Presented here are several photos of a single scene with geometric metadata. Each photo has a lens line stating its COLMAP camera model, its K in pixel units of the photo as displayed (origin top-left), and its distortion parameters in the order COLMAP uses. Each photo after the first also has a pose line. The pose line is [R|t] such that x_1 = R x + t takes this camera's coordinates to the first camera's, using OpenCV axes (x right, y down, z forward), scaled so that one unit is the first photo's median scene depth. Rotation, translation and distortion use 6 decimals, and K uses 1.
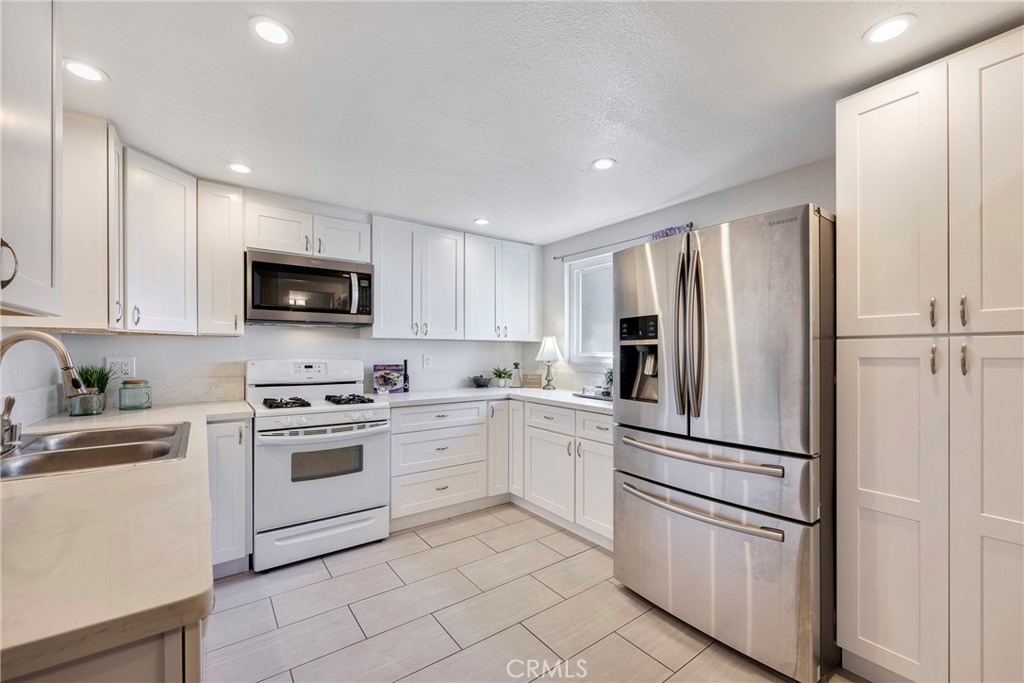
lens RADIAL K [[412.7, 0, 511.5], [0, 412.7, 352.0], [0, 0, 1]] dist [-0.000633, -0.000099]
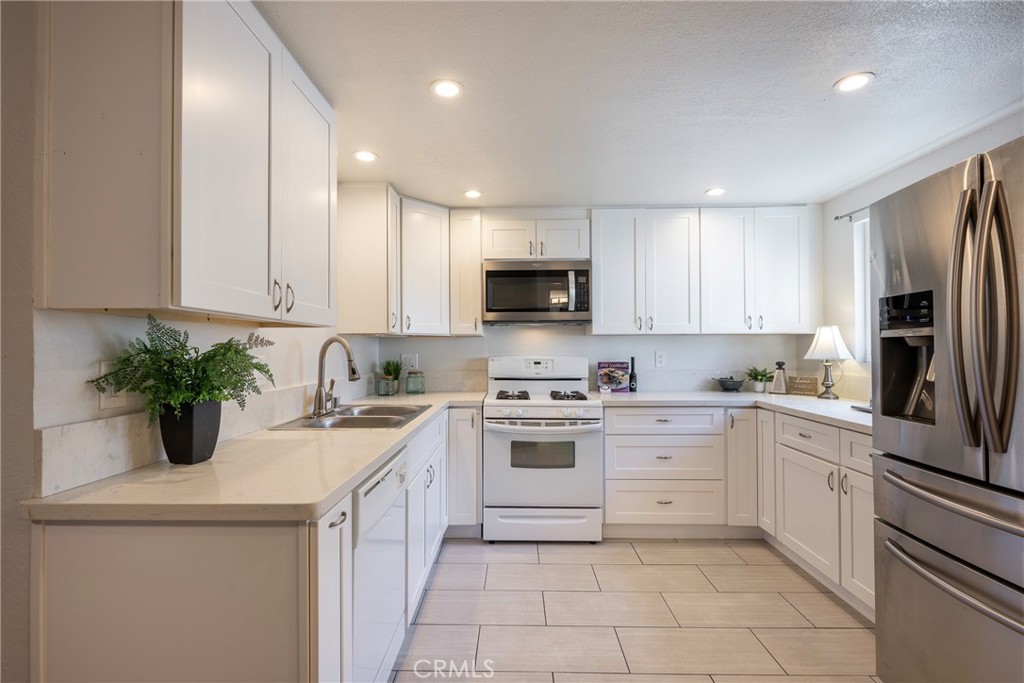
lens RADIAL K [[462.7, 0, 511.3], [0, 462.7, 344.6], [0, 0, 1]] dist [0.001803, -0.000053]
pose [[0.796938, -0.010658, -0.603967, 0.187267], [0.005144, 0.999928, -0.010858, 0.000935], [0.604039, 0.005547, 0.796936, 0.010742]]
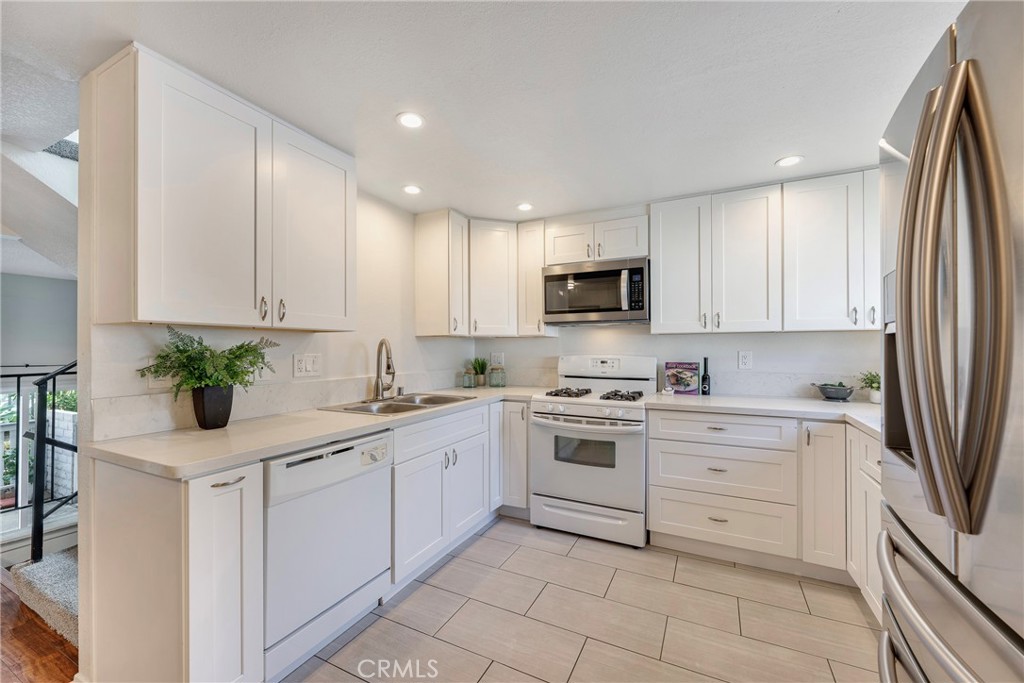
lens RADIAL K [[404.3, 0, 515.6], [0, 404.3, 347.0], [0, 0, 1]] dist [-0.000678, -0.000041]
pose [[0.459653, -0.005625, -0.888081, 0.374807], [0.003407, 0.999984, -0.004570, -0.000270], [0.888092, -0.000925, 0.459665, 0.322029]]
